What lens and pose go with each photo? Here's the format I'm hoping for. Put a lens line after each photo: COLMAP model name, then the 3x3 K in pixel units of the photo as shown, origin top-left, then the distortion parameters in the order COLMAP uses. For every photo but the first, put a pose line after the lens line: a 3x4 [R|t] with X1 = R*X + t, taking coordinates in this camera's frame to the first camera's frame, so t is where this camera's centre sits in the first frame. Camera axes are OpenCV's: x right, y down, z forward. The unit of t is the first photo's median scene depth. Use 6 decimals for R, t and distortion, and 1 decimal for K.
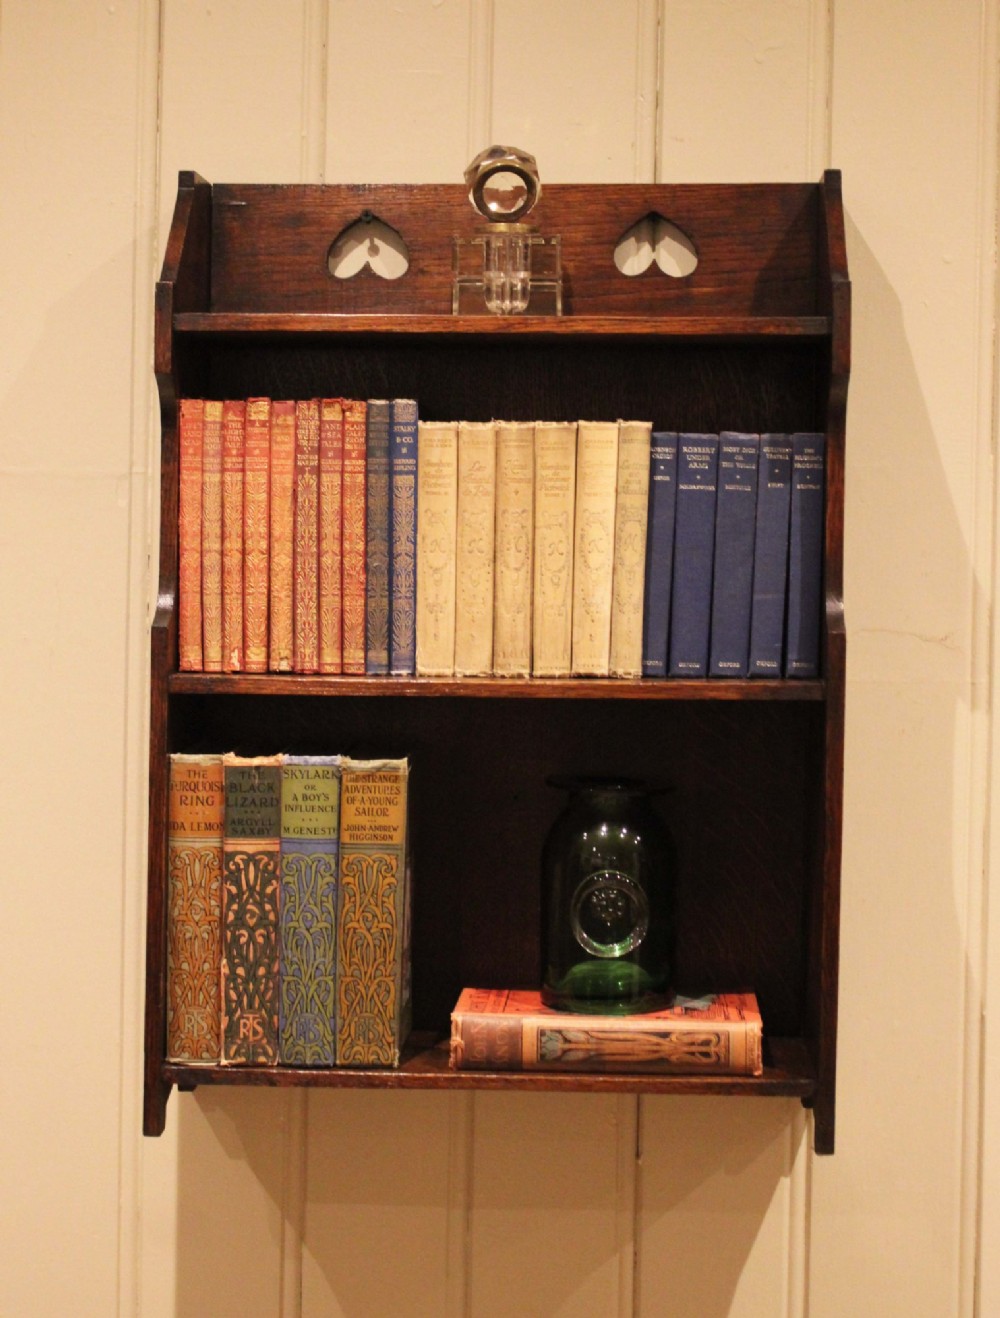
lens RADIAL K [[2500.9, 0, 440.1], [0, 2500.9, 587.6], [0, 0, 1]] dist [-0.028352, 0.000000]
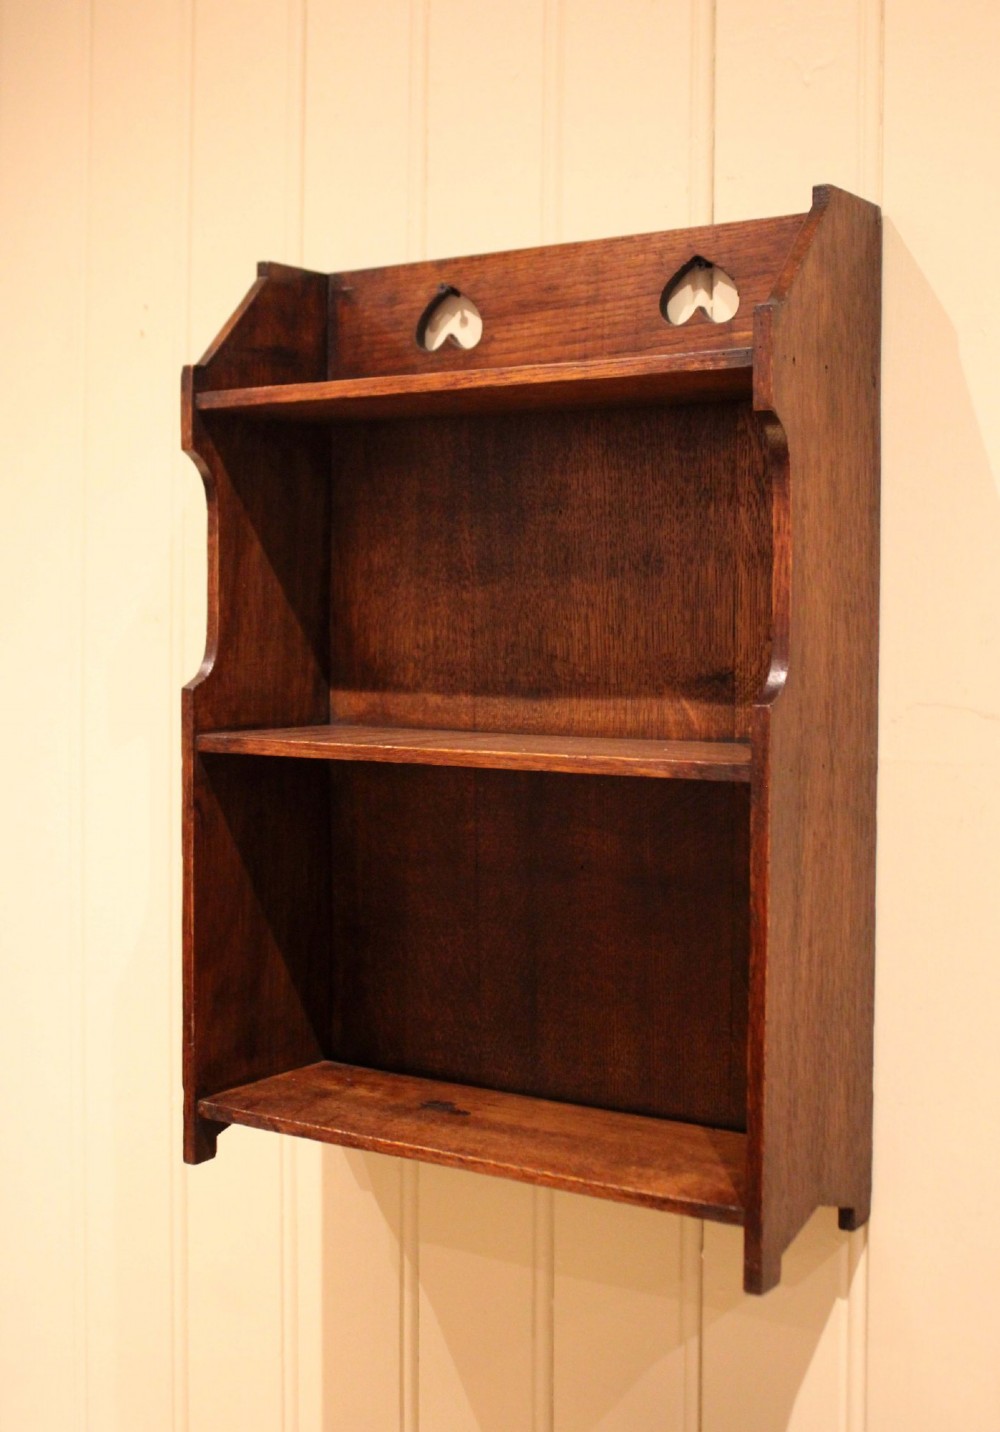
lens RADIAL K [[1864.9, 0, 478.4], [0, 1864.9, 652.6], [0, 0, 1]] dist [-0.090717, 0.000000]
pose [[0.863206, 0.003420, -0.504841, 0.390482], [-0.004287, 0.999991, -0.000554, 0.000183], [0.504834, 0.002643, 0.863212, 0.375360]]
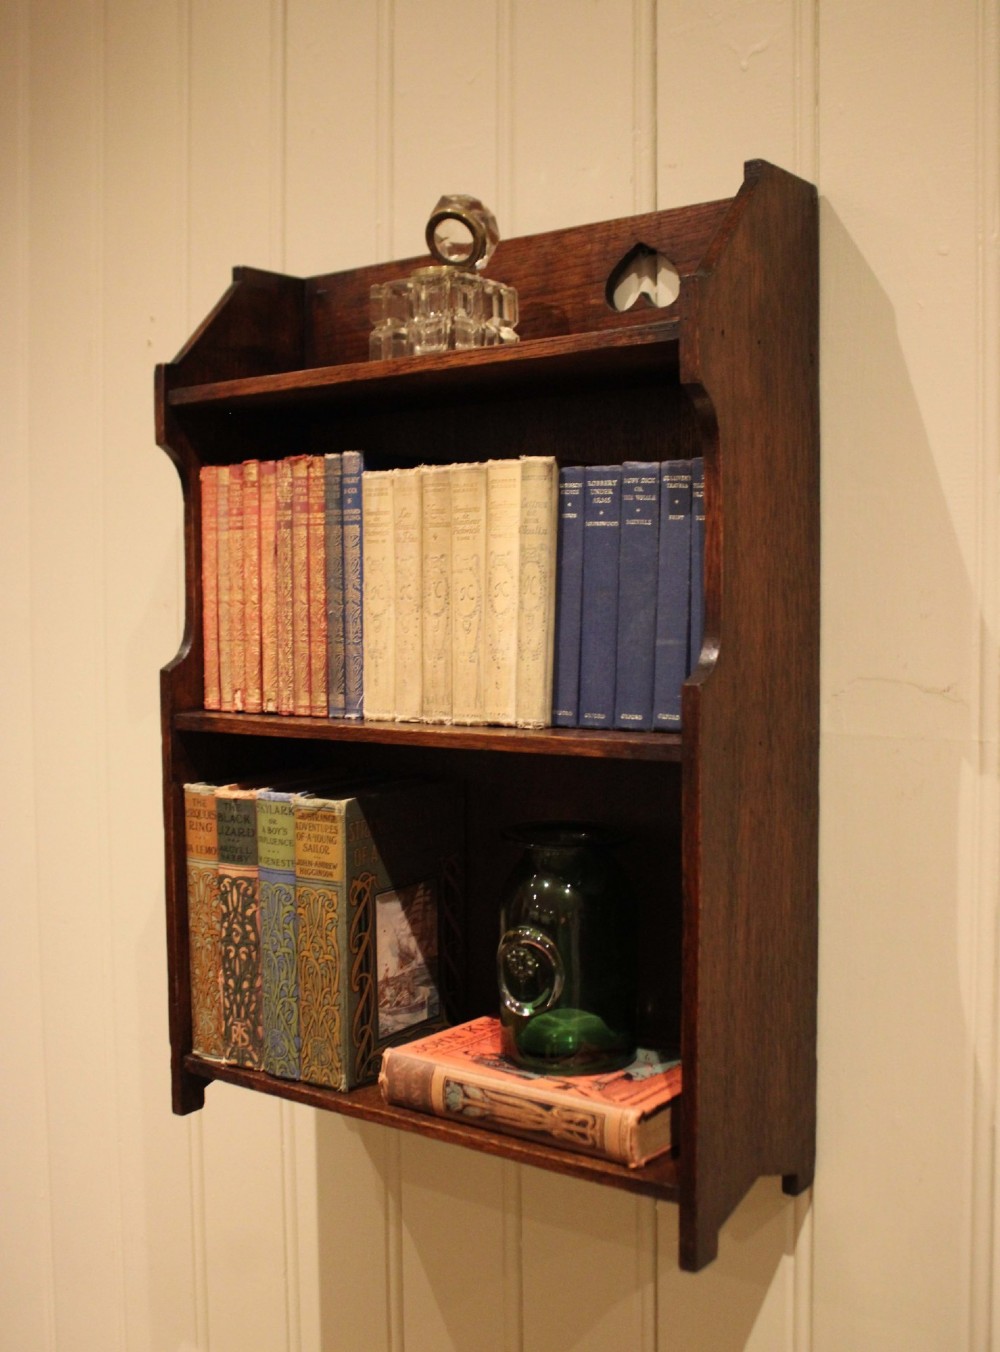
lens RADIAL K [[1474.6, 0, 484.5], [0, 1474.6, 666.5], [0, 0, 1]] dist [-0.106429, 0.000000]
pose [[0.837949, 0.006731, -0.545708, 0.364559], [0.007750, 0.999676, 0.024230, -0.001000], [0.545694, -0.024533, 0.837625, 0.520698]]
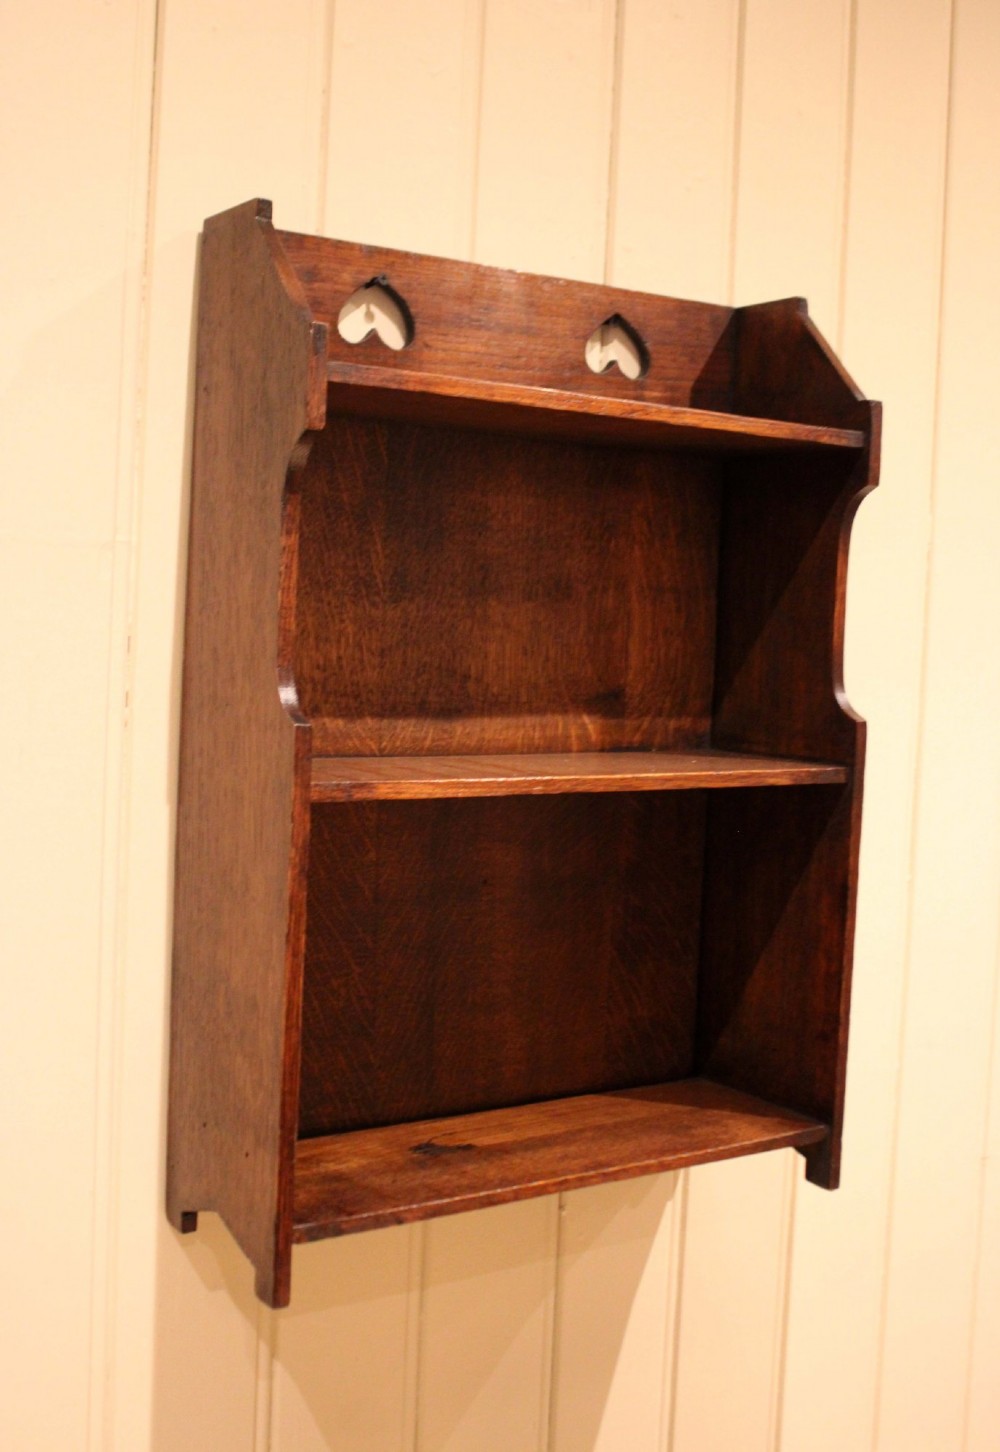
lens RADIAL K [[1691.1, 0, 477.9], [0, 1691.1, 705.8], [0, 0, 1]] dist [-0.088180, 0.000000]
pose [[0.796147, -0.012270, 0.604979, -0.410677], [-0.015002, 0.999087, 0.040005, -0.015228], [-0.604917, -0.040926, 0.795236, 0.498690]]
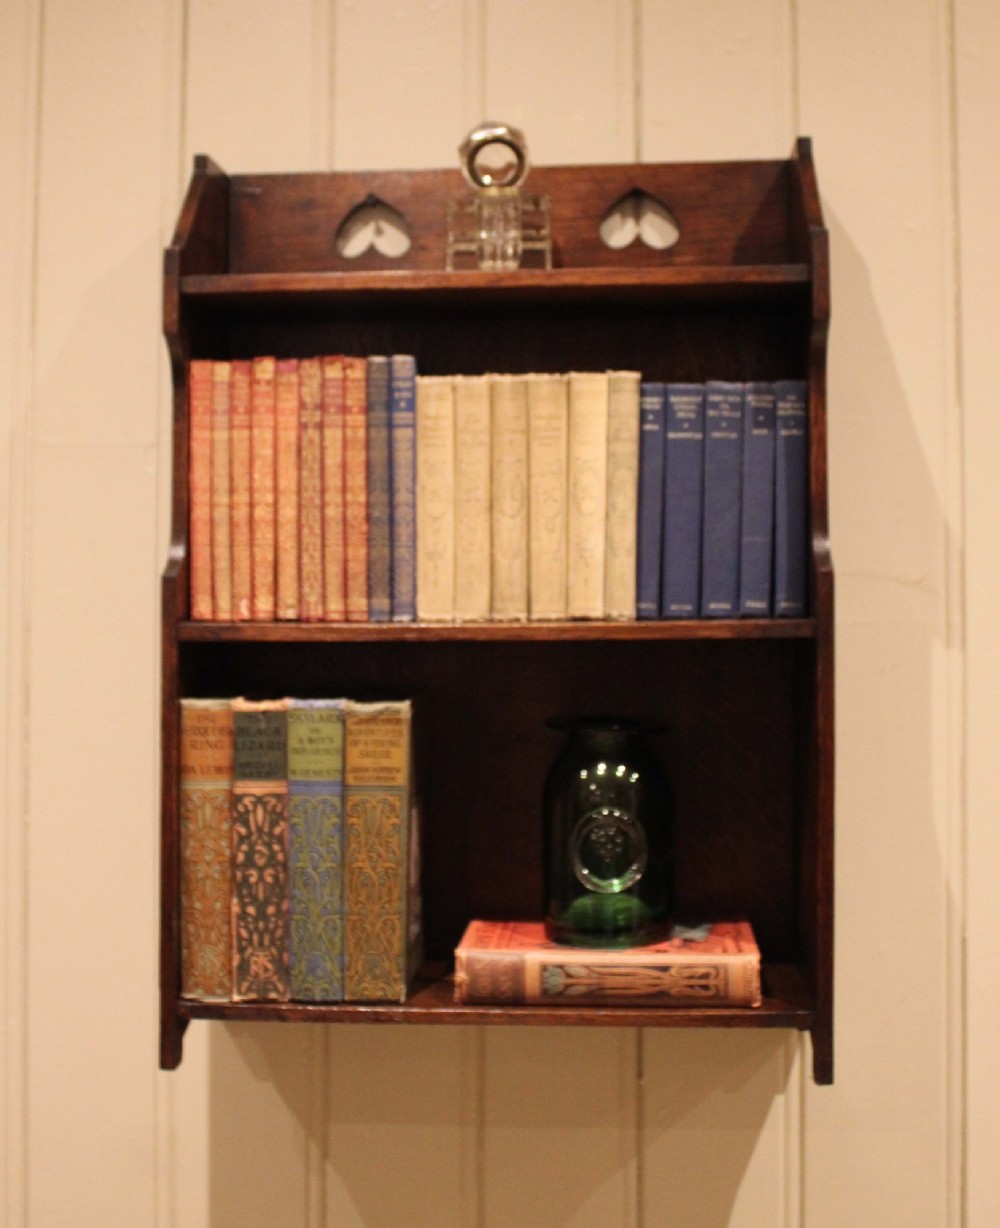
lens RADIAL K [[1705.9, 0, 457.0], [0, 1705.9, 491.7], [0, 0, 1]] dist [-0.108222, 0.000000]
pose [[0.999589, -0.016919, -0.023130, 0.024145], [0.015375, 0.997740, -0.065406, 0.028266], [0.024184, 0.065024, 0.997591, 0.293716]]
